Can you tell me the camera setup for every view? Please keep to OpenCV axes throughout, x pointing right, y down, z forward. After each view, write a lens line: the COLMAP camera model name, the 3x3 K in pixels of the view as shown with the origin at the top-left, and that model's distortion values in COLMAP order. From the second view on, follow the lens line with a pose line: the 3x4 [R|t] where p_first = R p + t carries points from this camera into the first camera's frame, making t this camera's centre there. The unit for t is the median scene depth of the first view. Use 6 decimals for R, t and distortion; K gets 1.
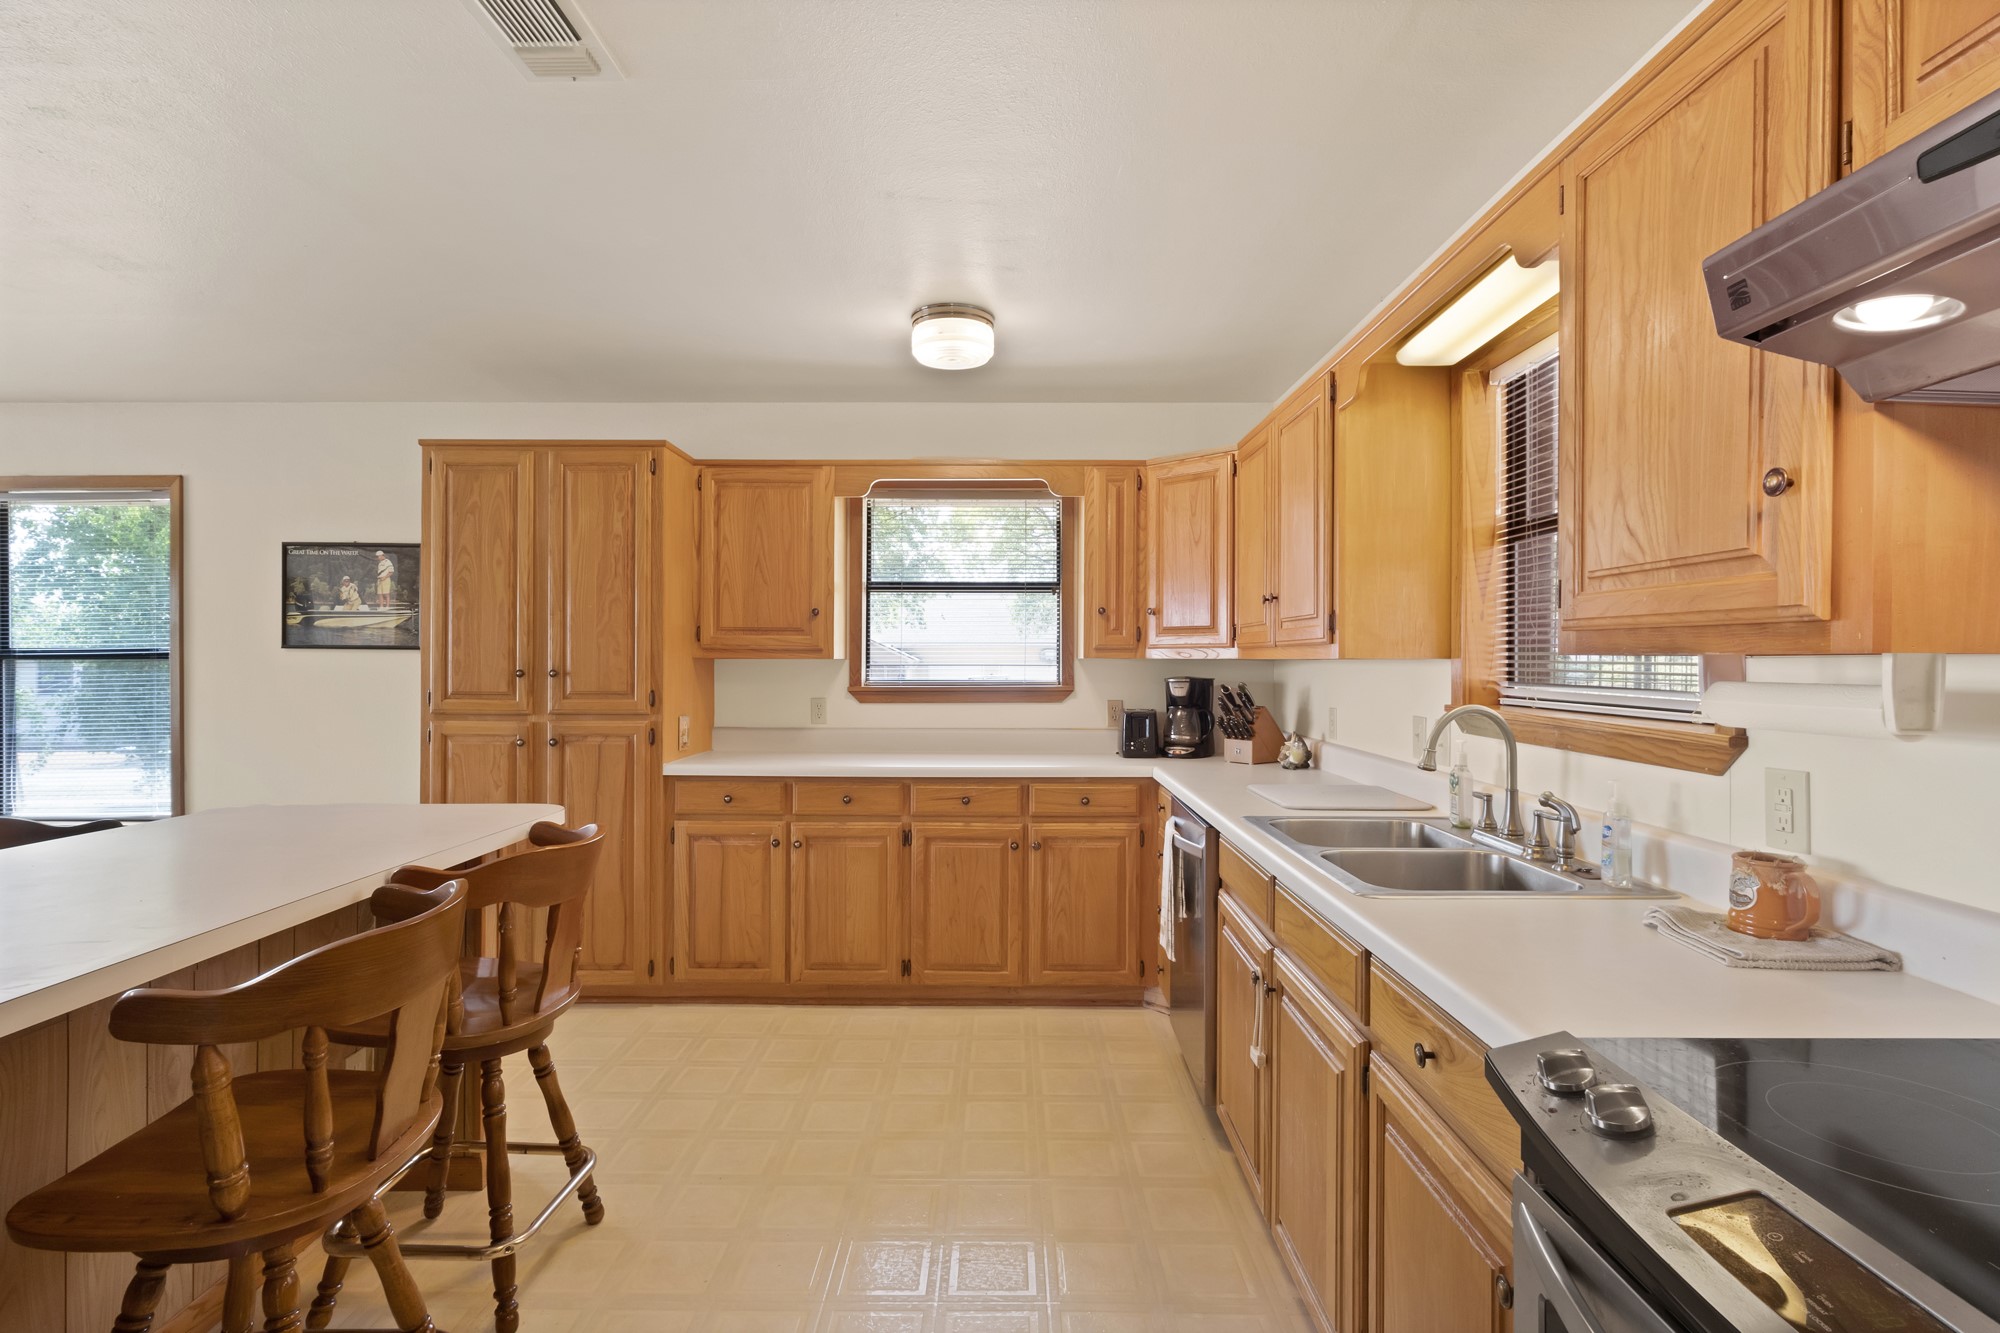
lens RADIAL K [[963.3, 0, 996.9], [0, 963.3, 664.3], [0, 0, 1]] dist [0.013820, -0.001762]
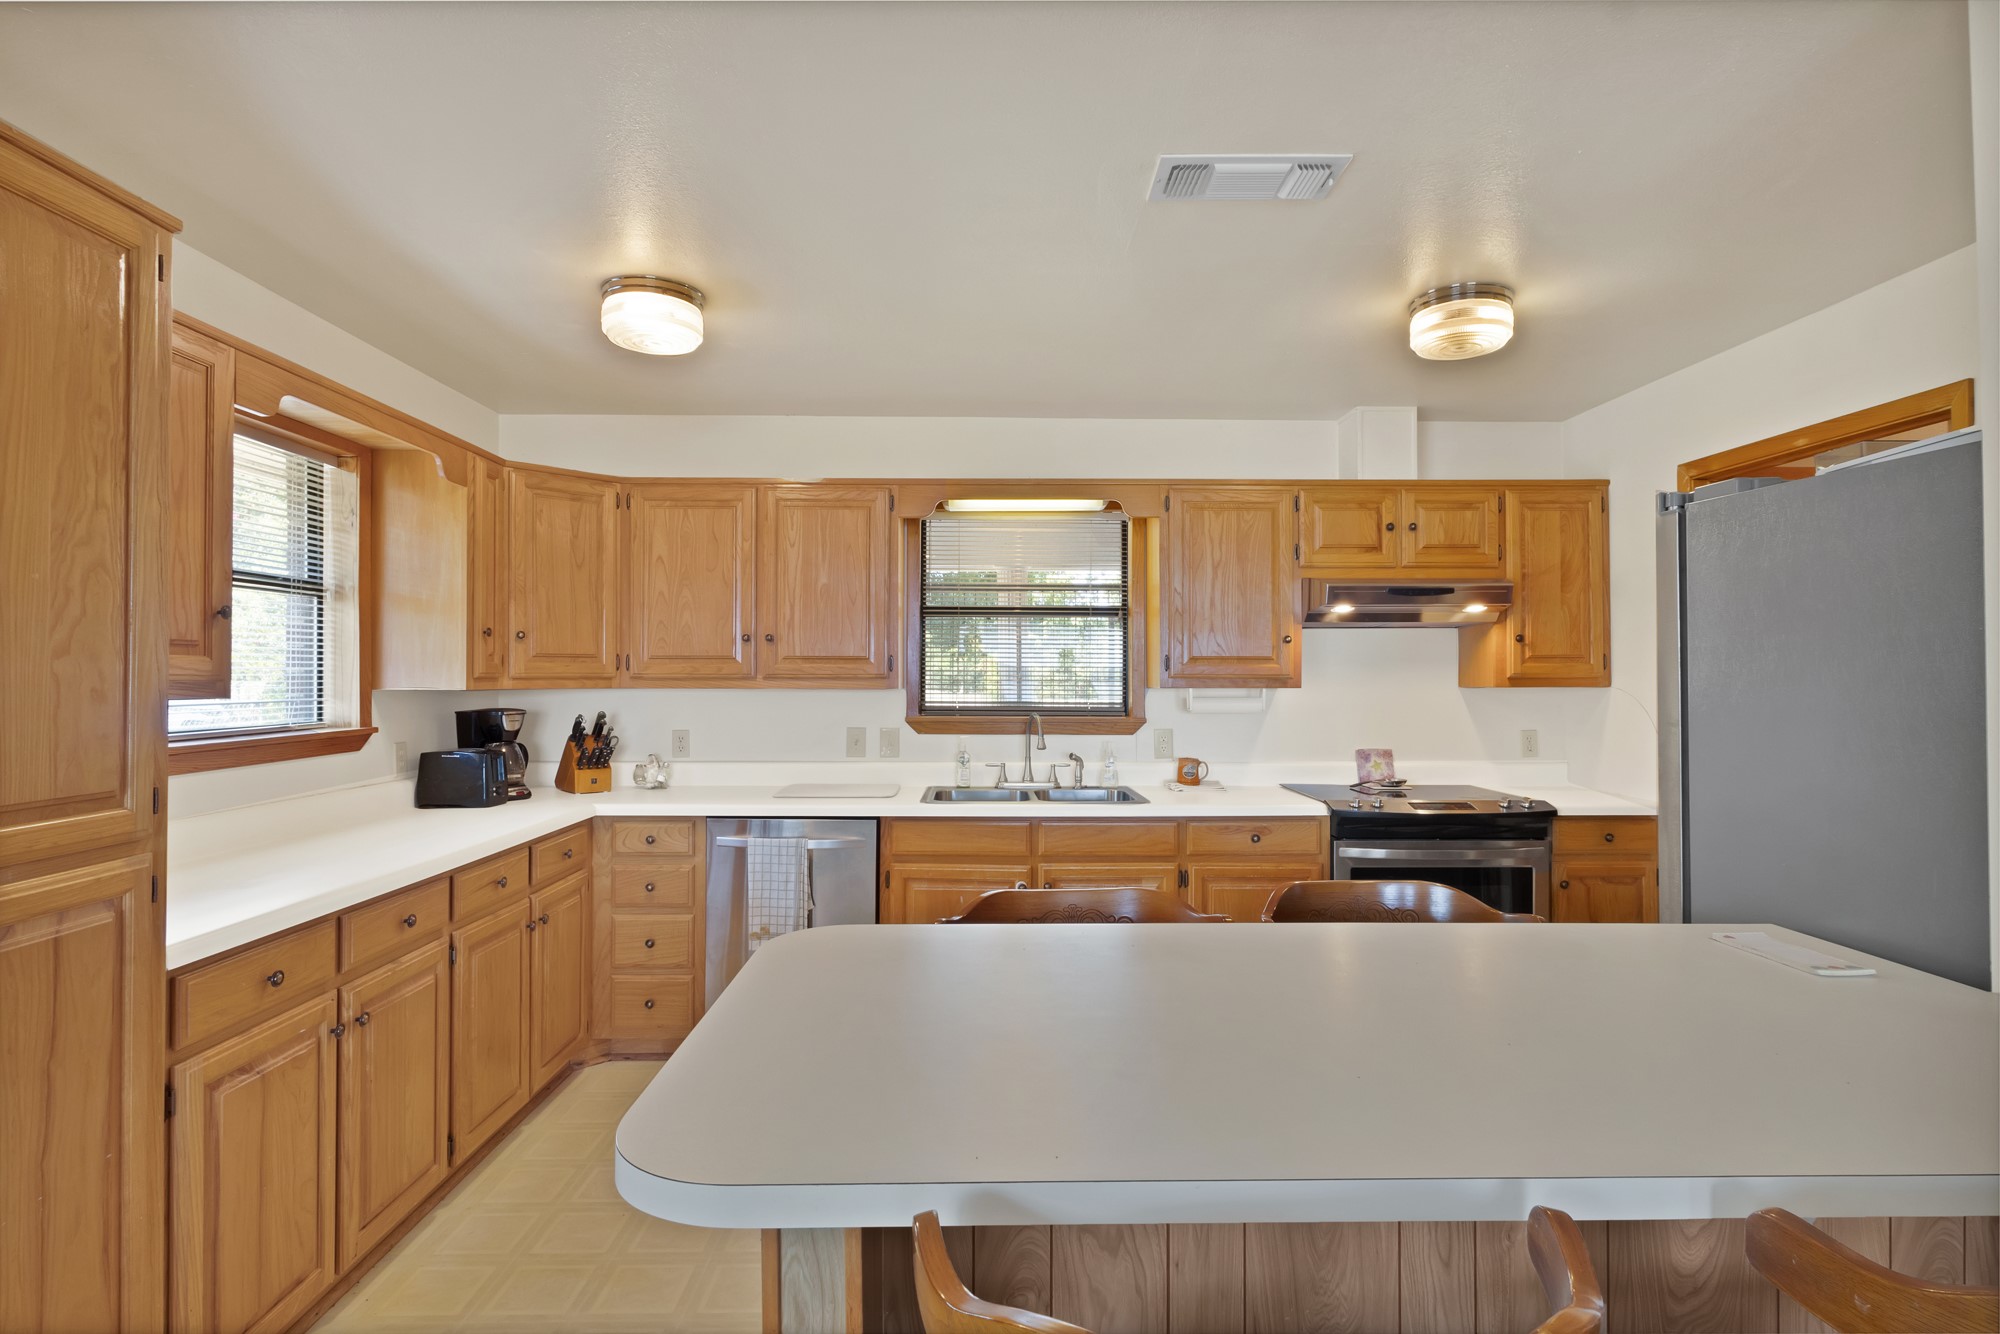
lens RADIAL K [[1000.3, 0, 986.8], [0, 1000.3, 666.6], [0, 0, 1]] dist [0.001366, 0.000077]
pose [[-0.013526, 0.004891, 0.999897, -0.762089], [0.000351, 0.999988, -0.004886, -0.021333], [-0.999908, 0.000285, -0.013528, 0.591010]]
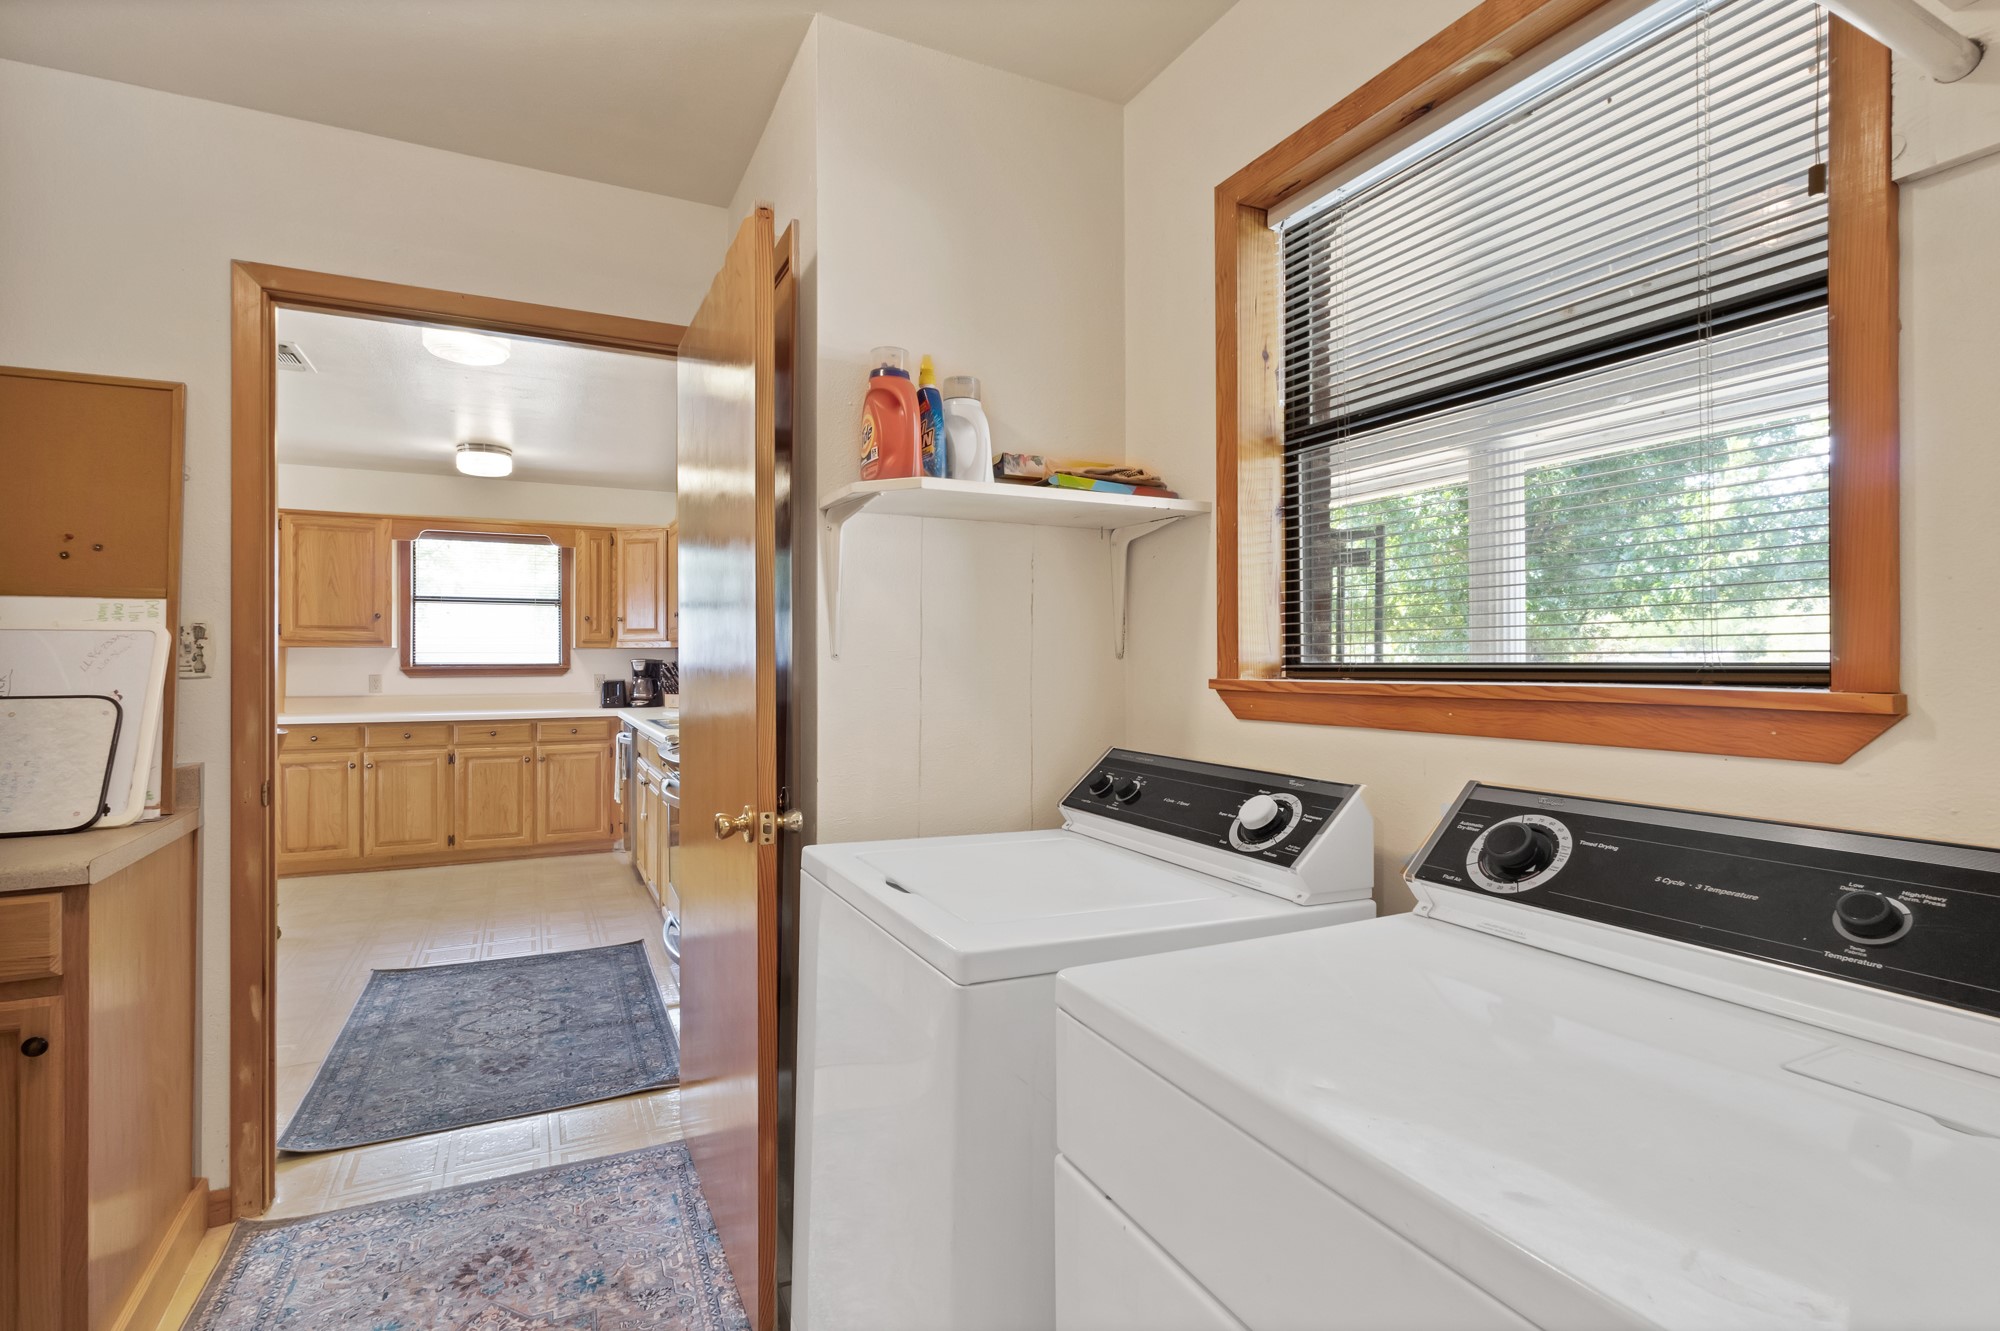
lens RADIAL K [[963.3, 0, 1014.3], [0, 963.3, 662.8], [0, 0, 1]] dist [0.013820, -0.001762]
pose [[0.888682, -0.004546, 0.458501, 0.001089], [0.005413, 0.999985, -0.000577, 0.025203], [-0.458492, 0.002994, 0.888694, -0.807064]]
